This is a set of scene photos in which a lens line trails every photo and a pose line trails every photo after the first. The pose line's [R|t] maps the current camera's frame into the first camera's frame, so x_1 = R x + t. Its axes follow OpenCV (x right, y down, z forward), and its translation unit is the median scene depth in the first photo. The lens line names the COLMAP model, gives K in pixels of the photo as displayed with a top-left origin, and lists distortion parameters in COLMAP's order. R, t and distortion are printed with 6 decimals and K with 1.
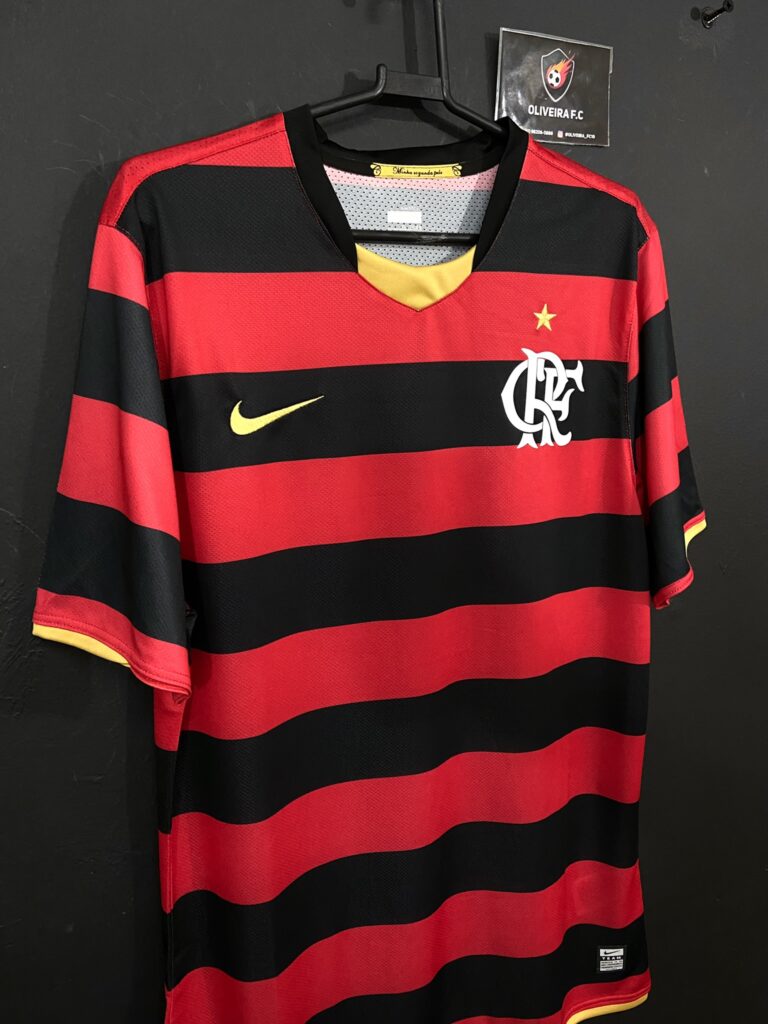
lens RADIAL K [[785.7, 0, 389.4], [0, 785.7, 508.2], [0, 0, 1]] dist [0.124070, -0.168642]
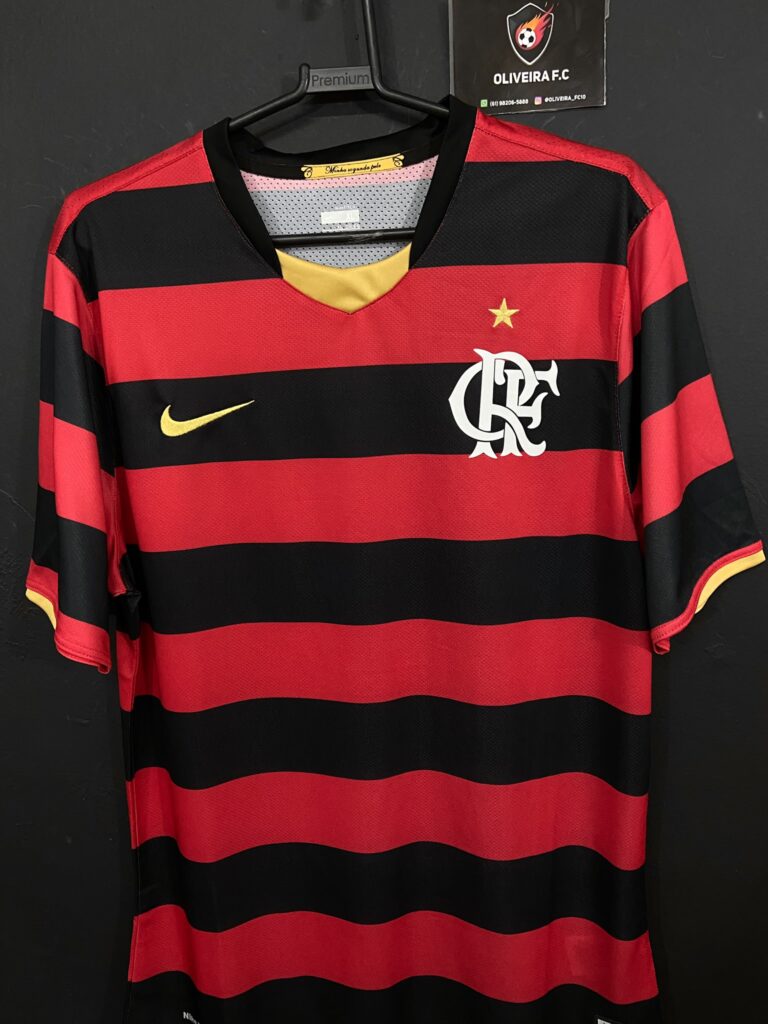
lens RADIAL K [[785.7, 0, 382.1], [0, 785.7, 514.4], [0, 0, 1]] dist [0.124070, -0.168642]
pose [[0.894505, 0.077478, -0.440292, 0.484818], [-0.059758, 0.996752, 0.053993, -0.054080], [0.443045, -0.021986, 0.896230, 0.130578]]
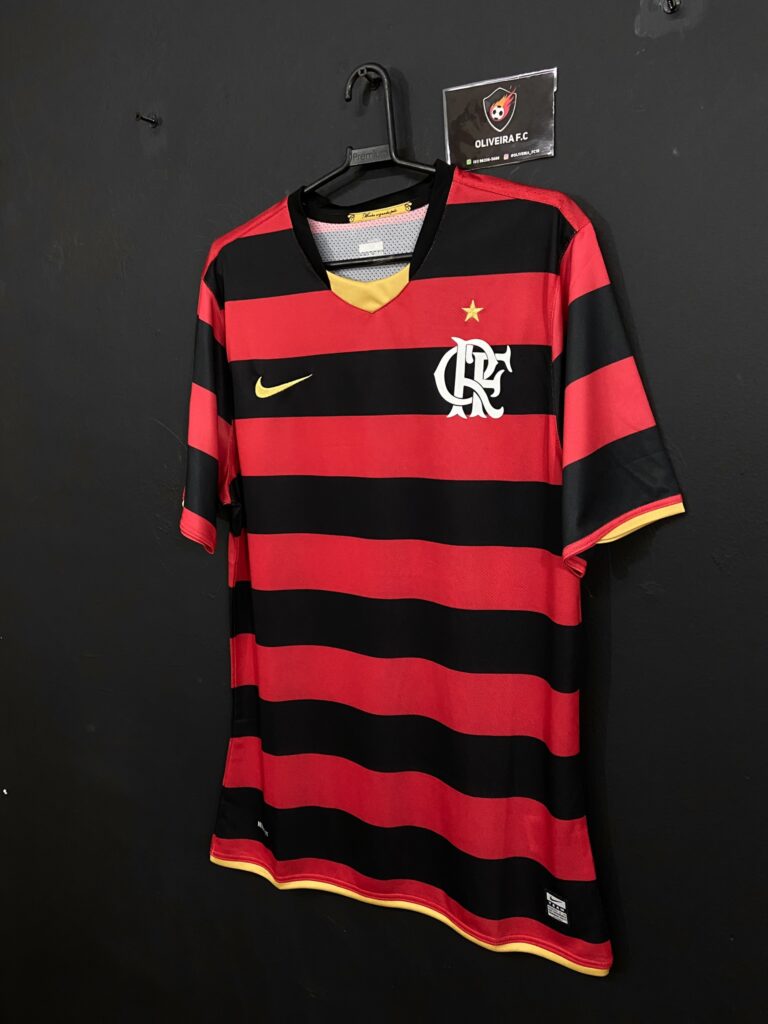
lens RADIAL K [[785.7, 0, 390.8], [0, 785.7, 510.4], [0, 0, 1]] dist [0.124070, -0.168642]
pose [[0.665846, 0.114317, -0.737279, 1.047509], [-0.128676, 0.990980, 0.037445, 0.034998], [0.734909, 0.069938, 0.674550, 0.104390]]
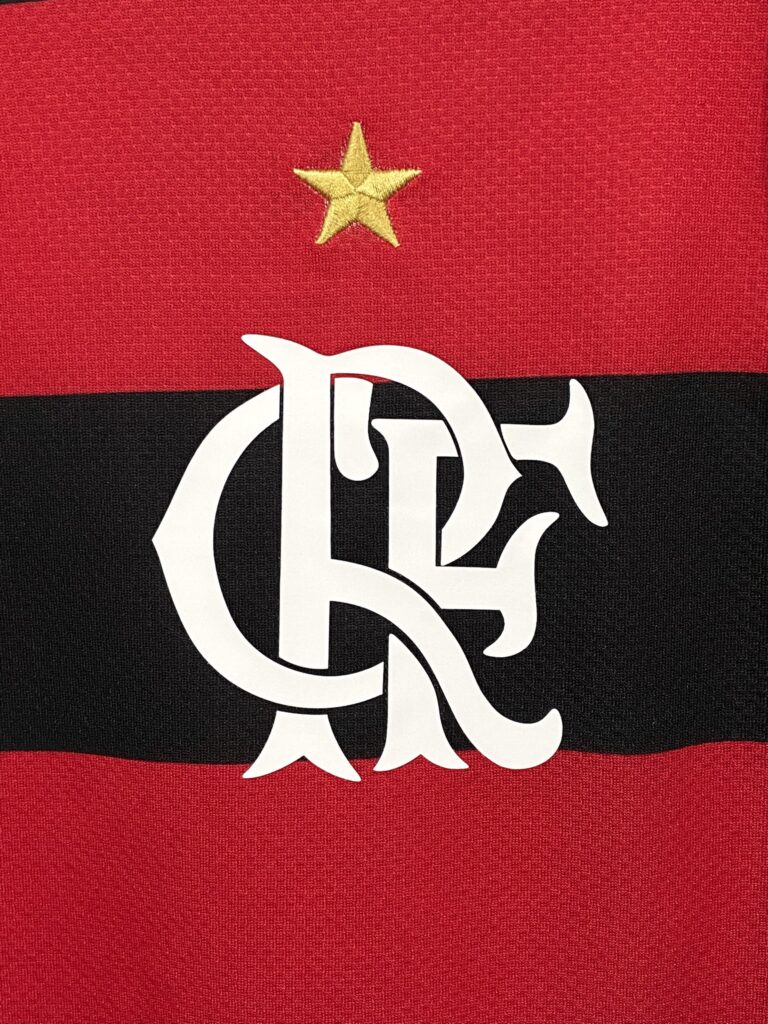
lens RADIAL K [[1305.5, 0, 395.0], [0, 1305.5, 541.6], [0, 0, 1]] dist [0.086359, 0.000000]
pose [[0.859201, 0.037507, -0.510261, 0.387884], [-0.056332, 0.998181, -0.021482, -0.137997], [0.508527, 0.047202, 0.859751, 0.705644]]
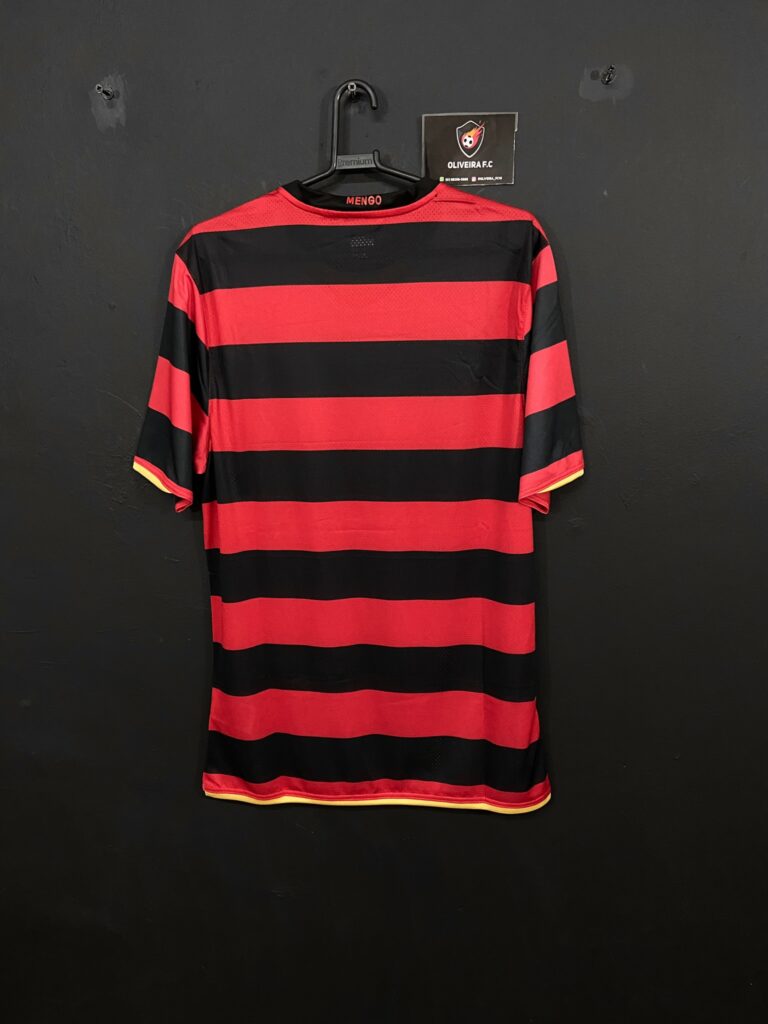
lens RADIAL K [[785.7, 0, 381.9], [0, 785.7, 529.1], [0, 0, 1]] dist [0.124070, -0.168642]
pose [[0.898444, 0.118404, -0.422823, 0.761370], [-0.096736, 0.992671, 0.072429, 0.079889], [0.428300, -0.024171, 0.903313, -0.411904]]
